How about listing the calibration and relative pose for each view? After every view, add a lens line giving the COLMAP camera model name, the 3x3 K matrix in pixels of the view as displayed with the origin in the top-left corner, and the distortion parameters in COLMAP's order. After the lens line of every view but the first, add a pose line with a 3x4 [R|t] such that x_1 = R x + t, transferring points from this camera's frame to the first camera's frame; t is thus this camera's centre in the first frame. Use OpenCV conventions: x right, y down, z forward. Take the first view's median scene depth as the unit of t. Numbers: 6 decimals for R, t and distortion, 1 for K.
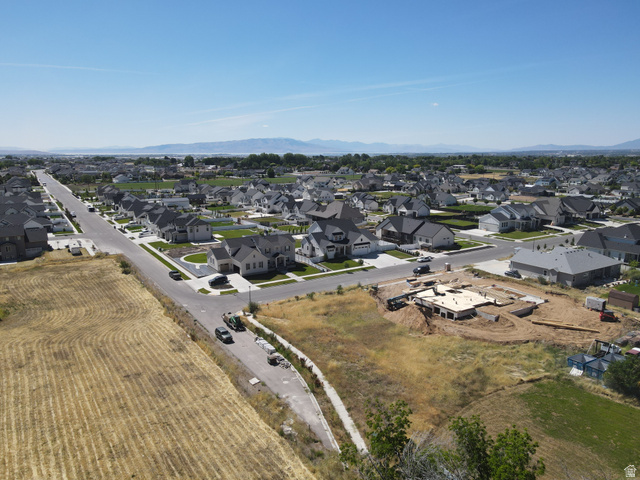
lens RADIAL K [[468.9, 0, 320.0], [0, 468.9, 240.0], [0, 0, 1]] dist [0.012378, 0.005833]
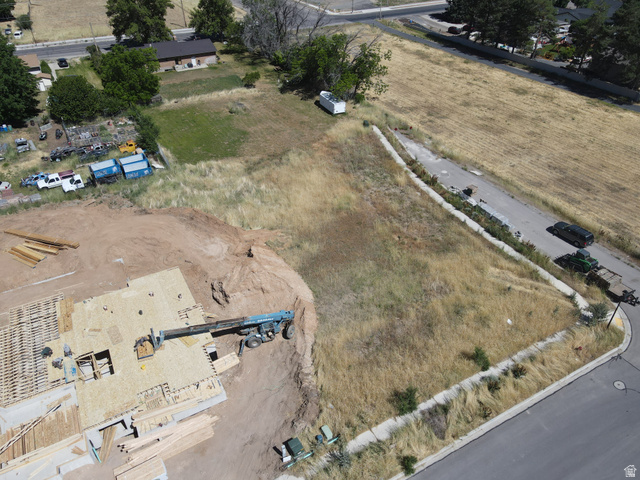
lens RADIAL K [[468.9, 0, 320.0], [0, 468.9, 240.0], [0, 0, 1]] dist [0.012378, 0.005833]
pose [[-0.998527, -0.022677, 0.049300, 0.095744], [0.020436, 0.684479, 0.728746, -0.230675], [-0.050271, 0.728680, -0.683007, 1.210178]]
